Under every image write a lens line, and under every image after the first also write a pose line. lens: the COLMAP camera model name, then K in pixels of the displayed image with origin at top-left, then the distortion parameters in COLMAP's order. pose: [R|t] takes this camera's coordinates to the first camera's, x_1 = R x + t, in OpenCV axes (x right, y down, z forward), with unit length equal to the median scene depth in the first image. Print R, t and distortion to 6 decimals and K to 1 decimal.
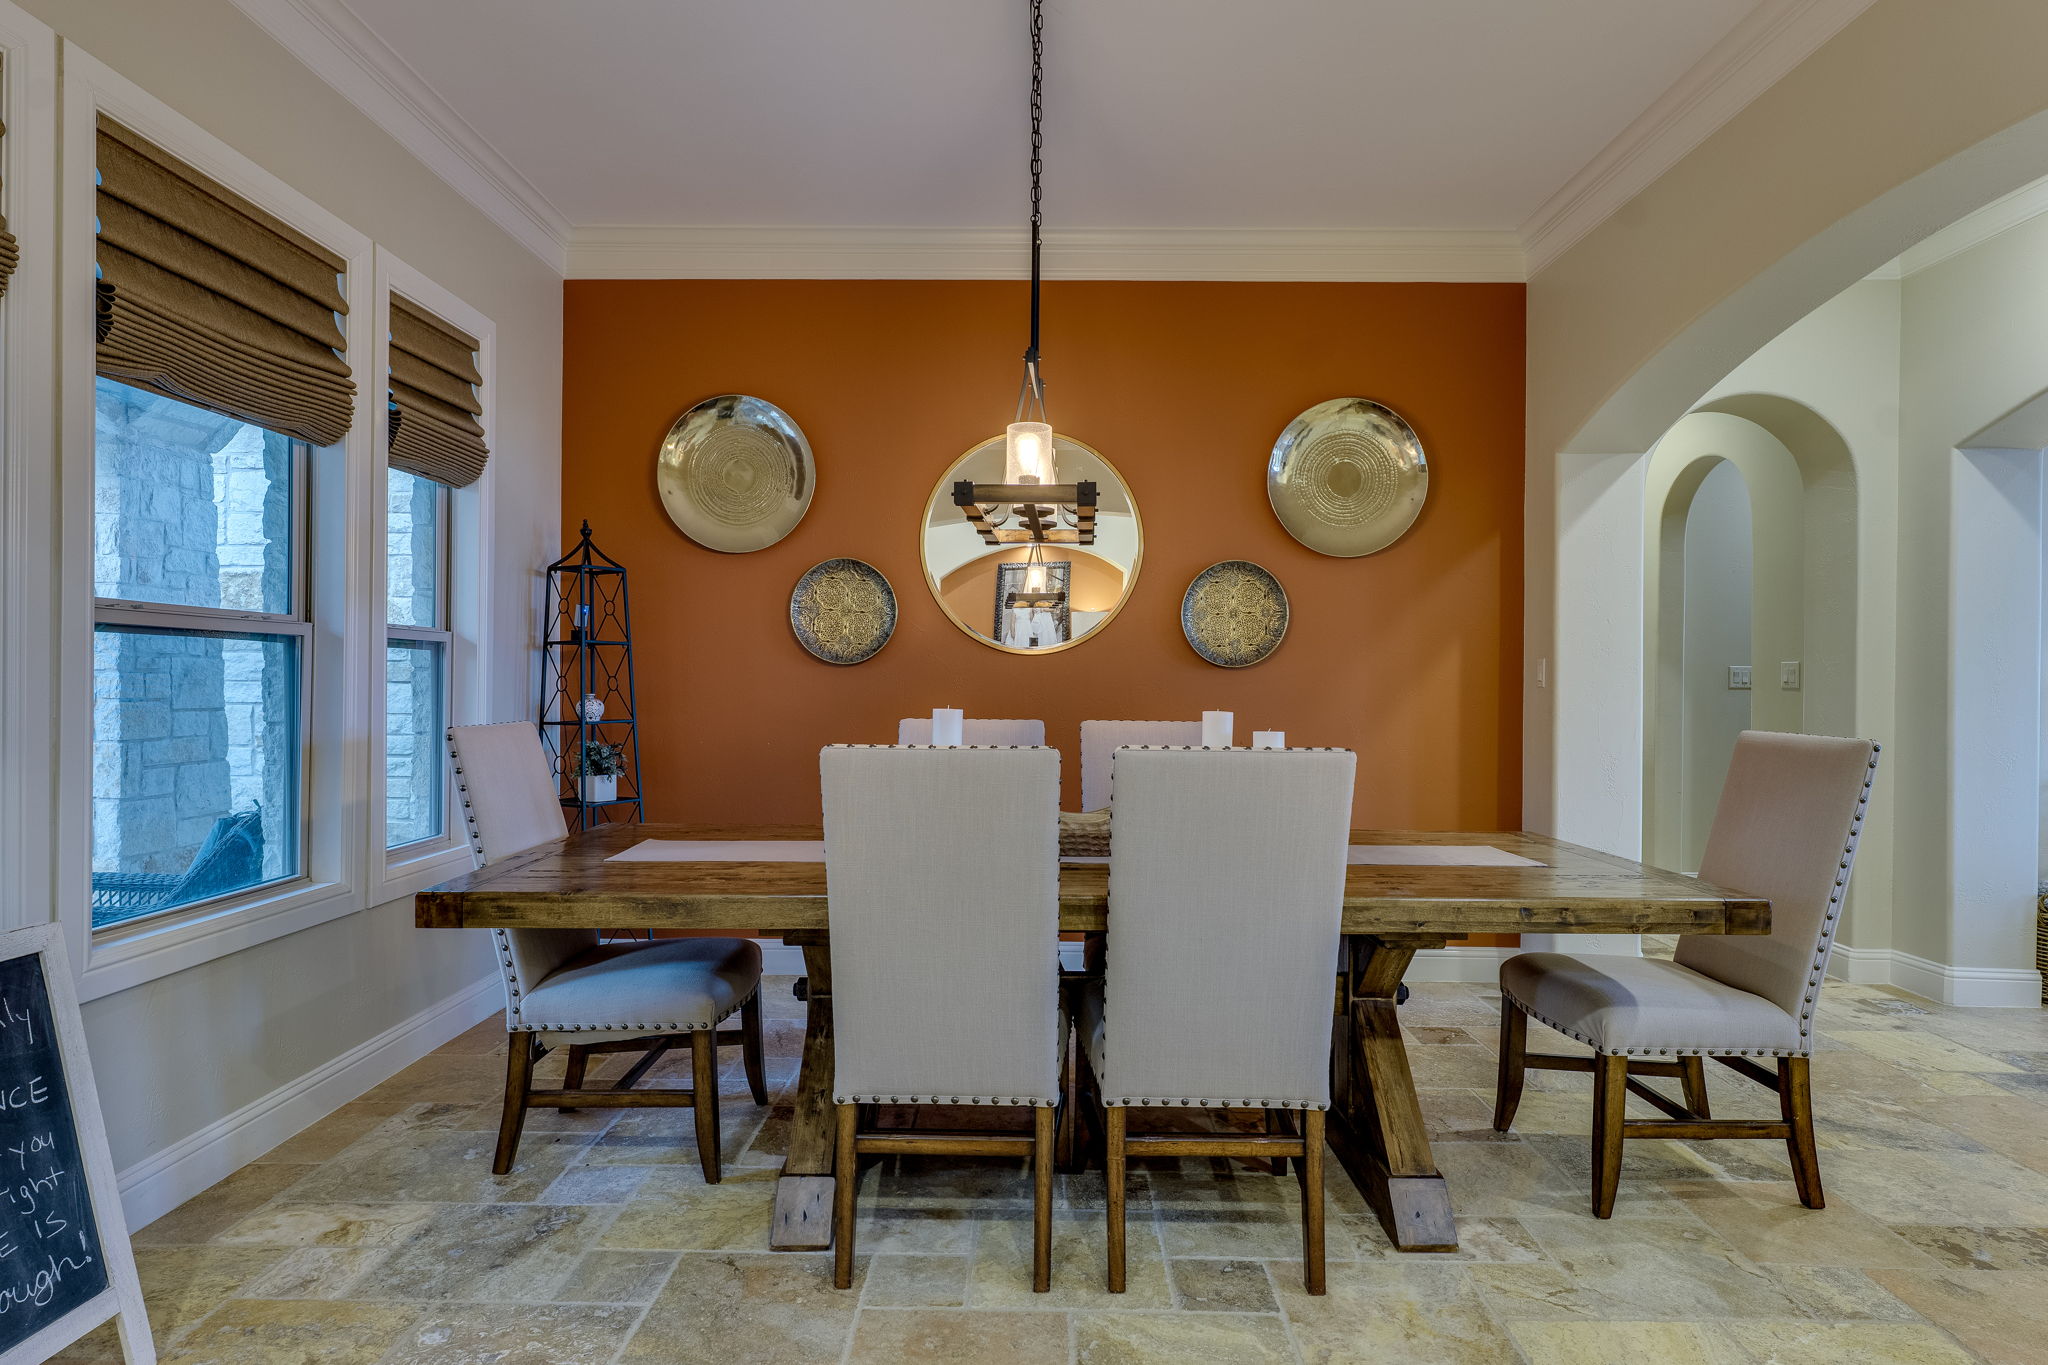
lens RADIAL K [[1138.7, 0, 1024.0], [0, 1138.7, 682.5], [0, 0, 1]] dist [0.000288, 0.000961]
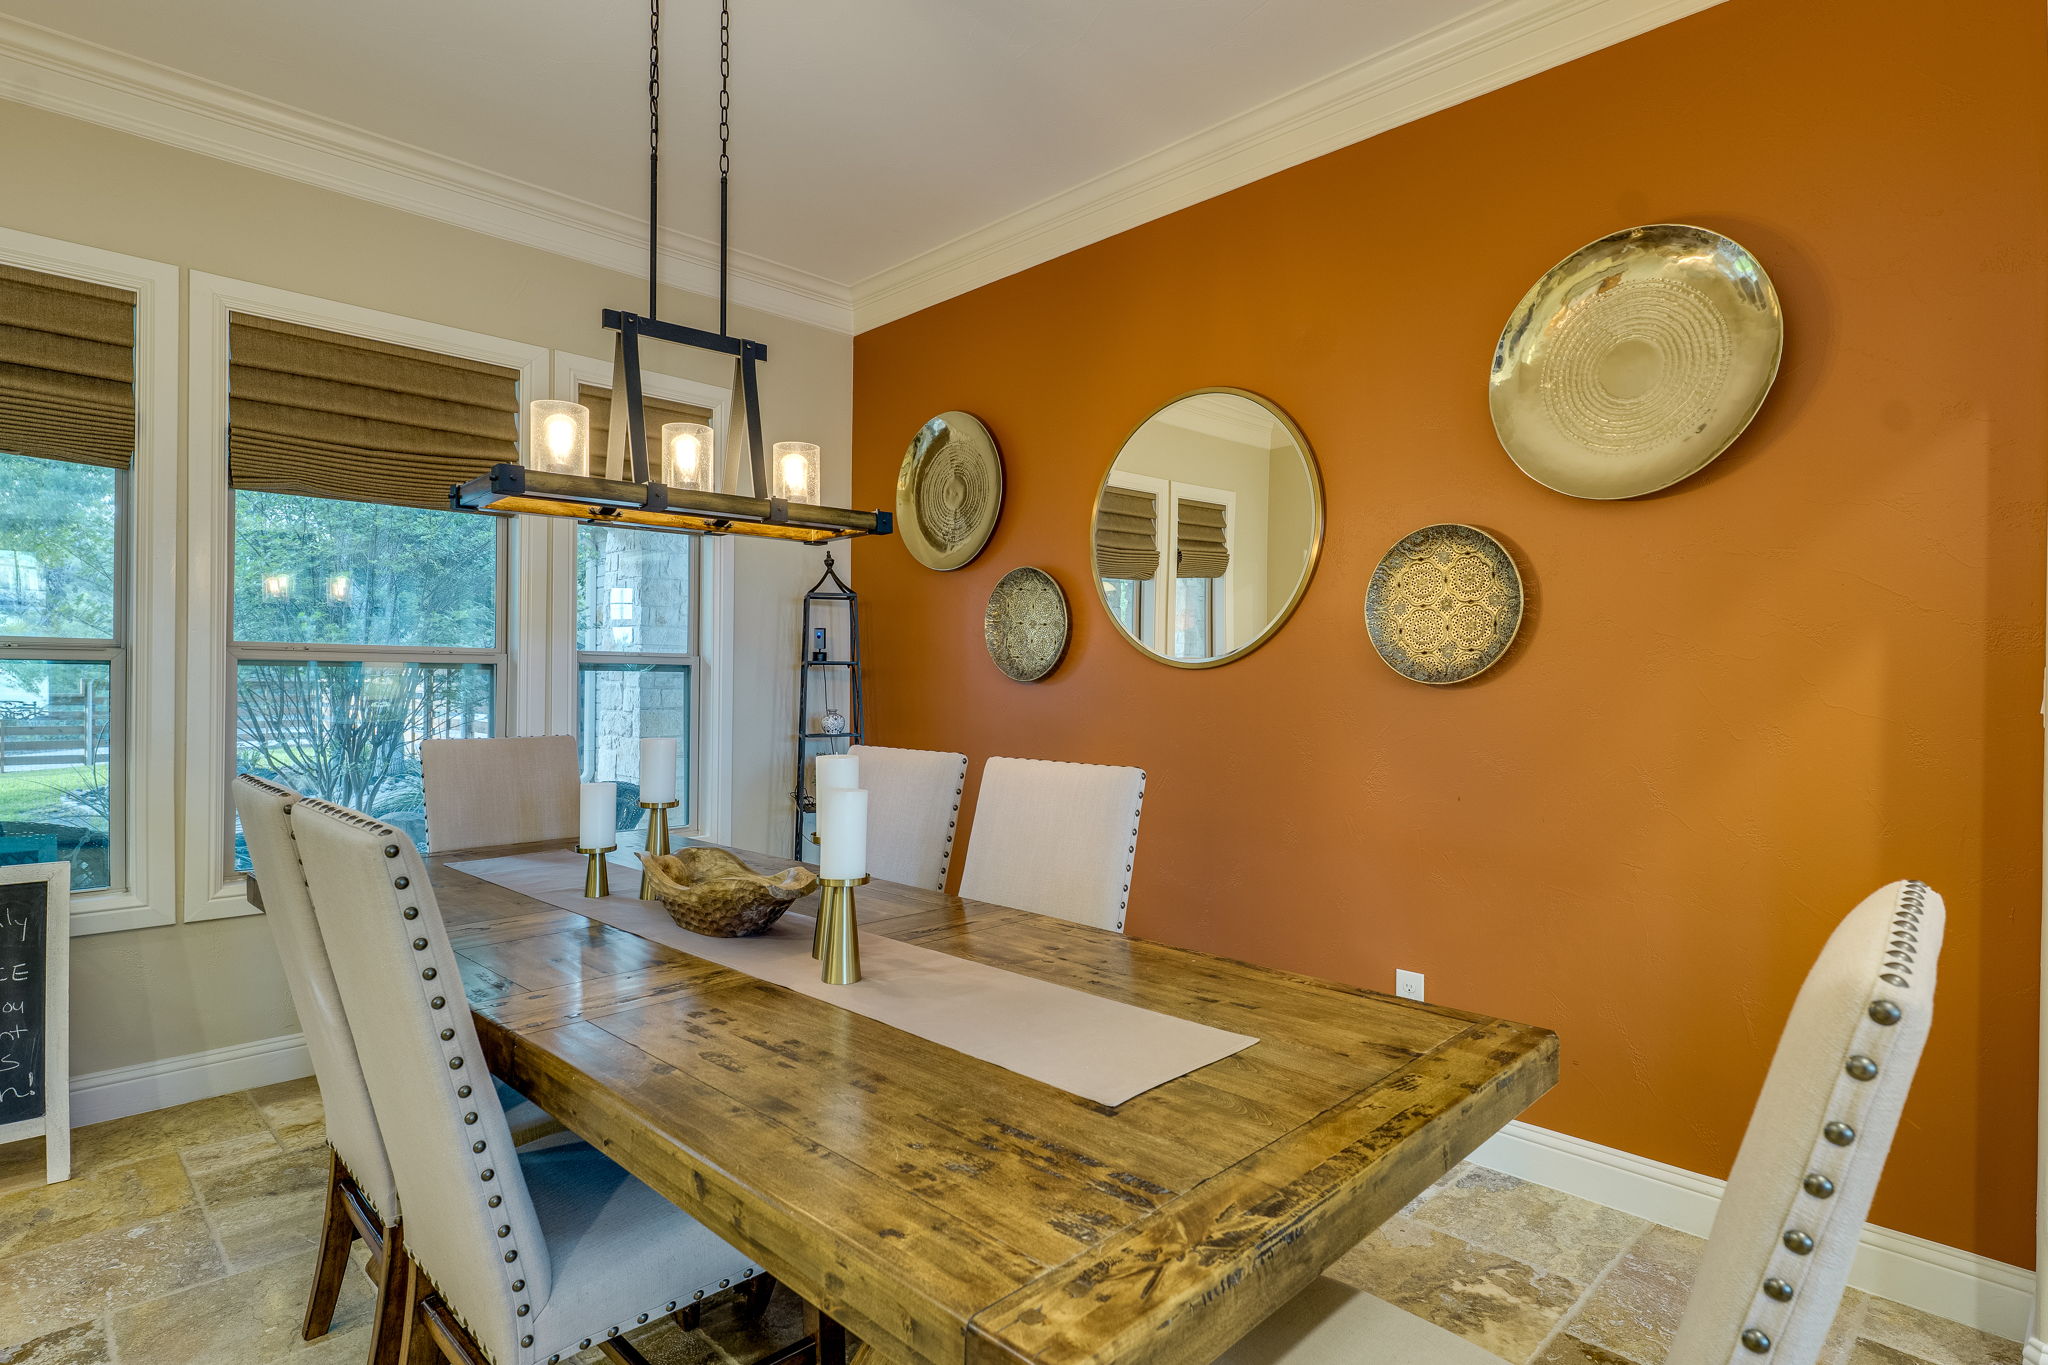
lens RADIAL K [[1057.9, 0, 1024.0], [0, 1057.9, 682.5], [0, 0, 1]] dist [-0.001551, -0.000551]
pose [[0.713064, -0.001447, -0.701098, 0.825453], [-0.003465, 0.999978, -0.005589, -0.019296], [0.701091, 0.006415, 0.713043, 0.715590]]
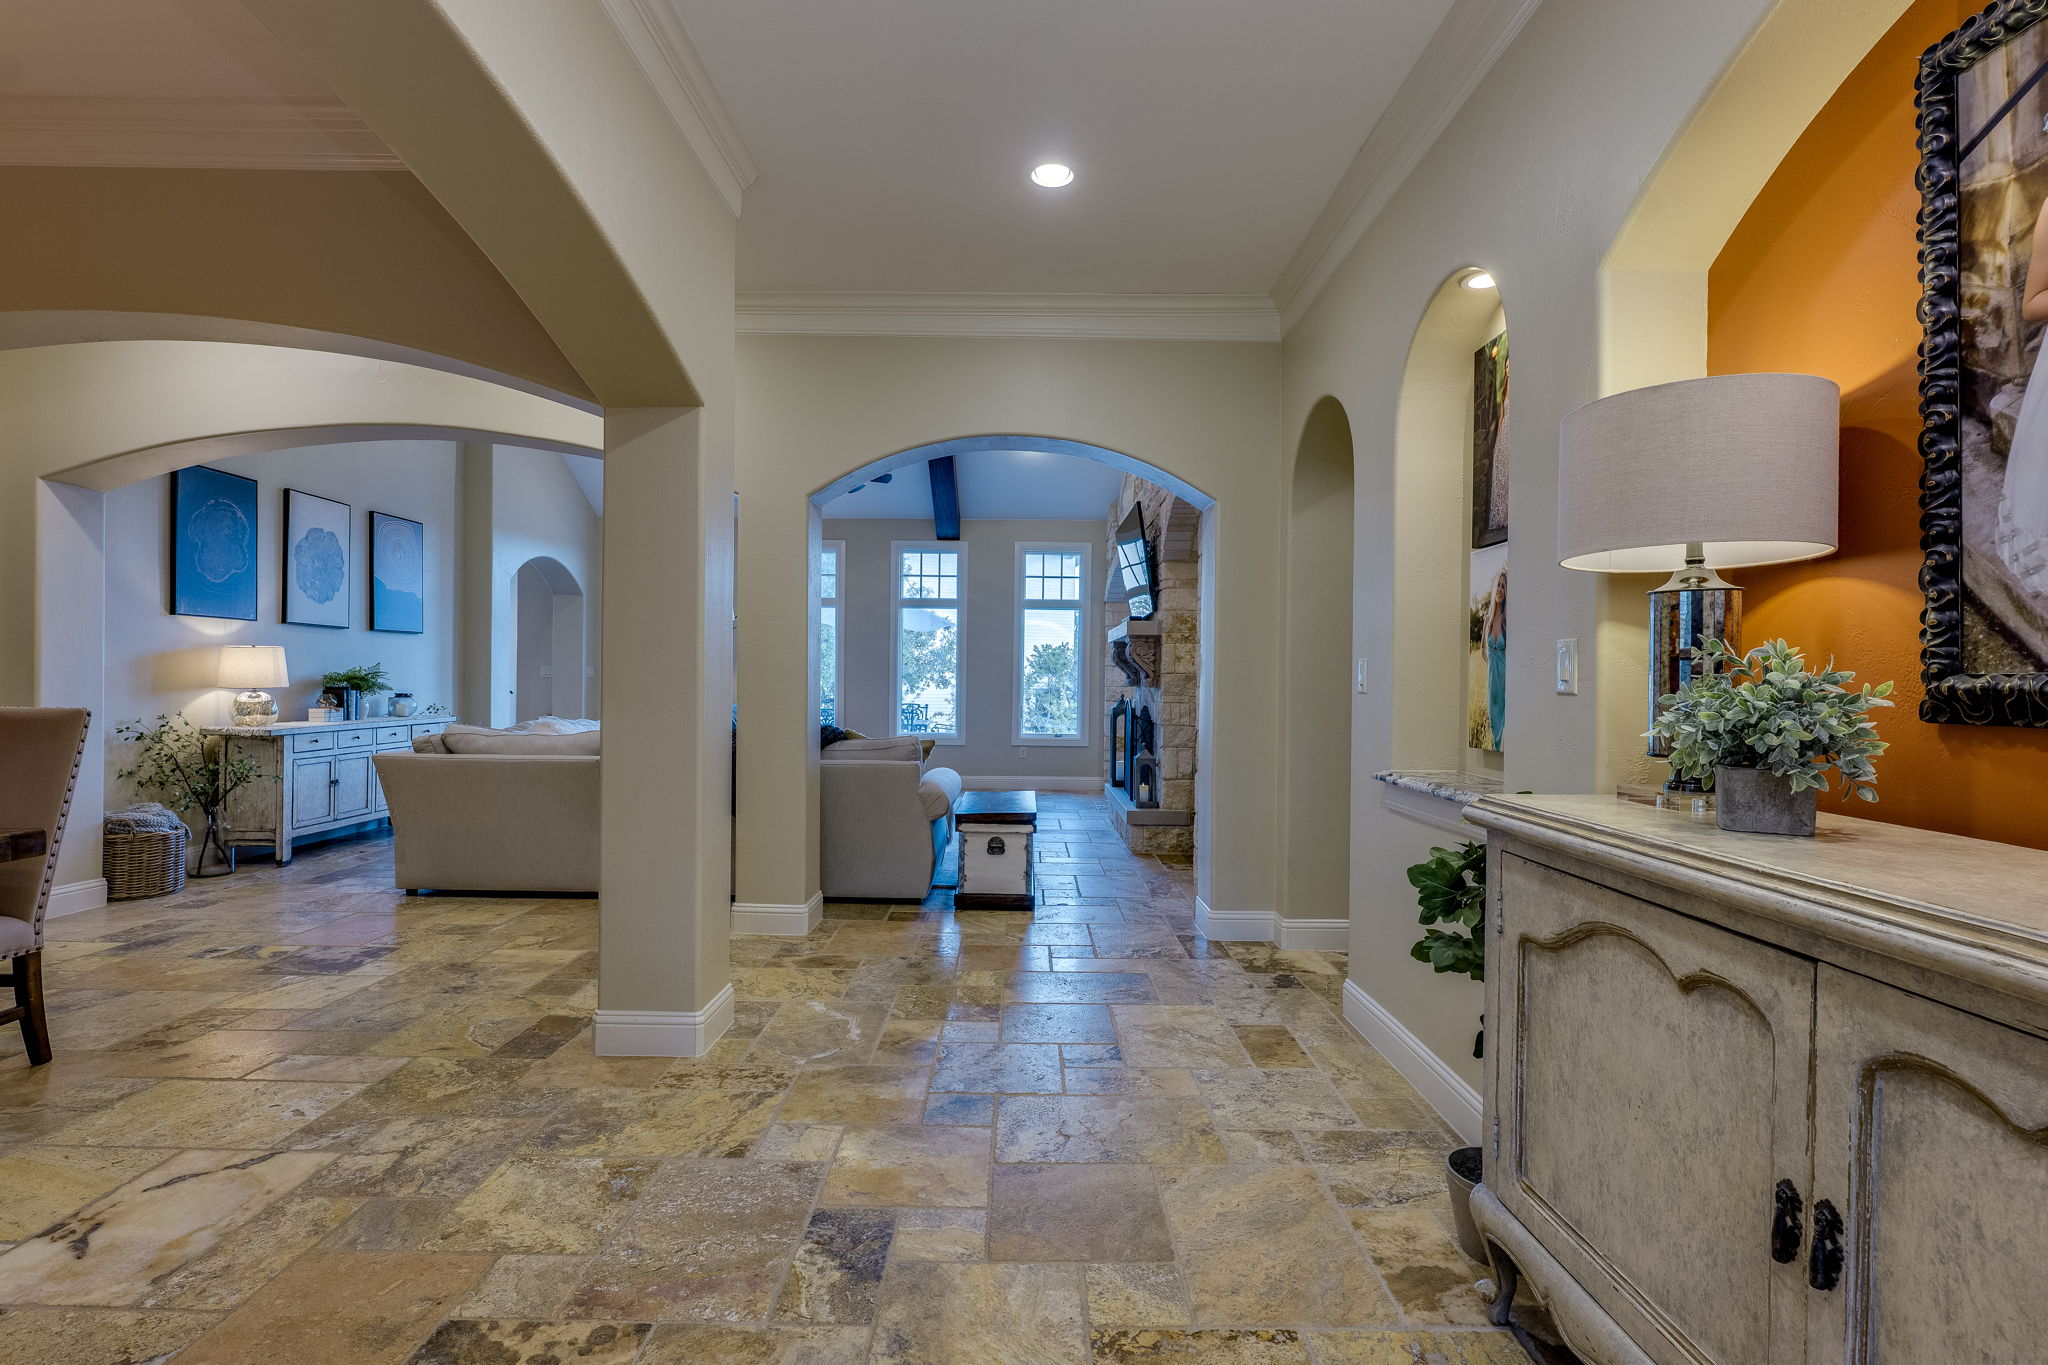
lens RADIAL K [[979.2, 0, 1020.9], [0, 979.2, 696.2], [0, 0, 1]] dist [-0.000552, 0.000265]
pose [[-0.011123, -0.023385, 0.999665, -0.448401], [-0.011227, 0.999666, 0.023260, -0.004072], [-0.999875, -0.010965, -0.011382, -0.117882]]
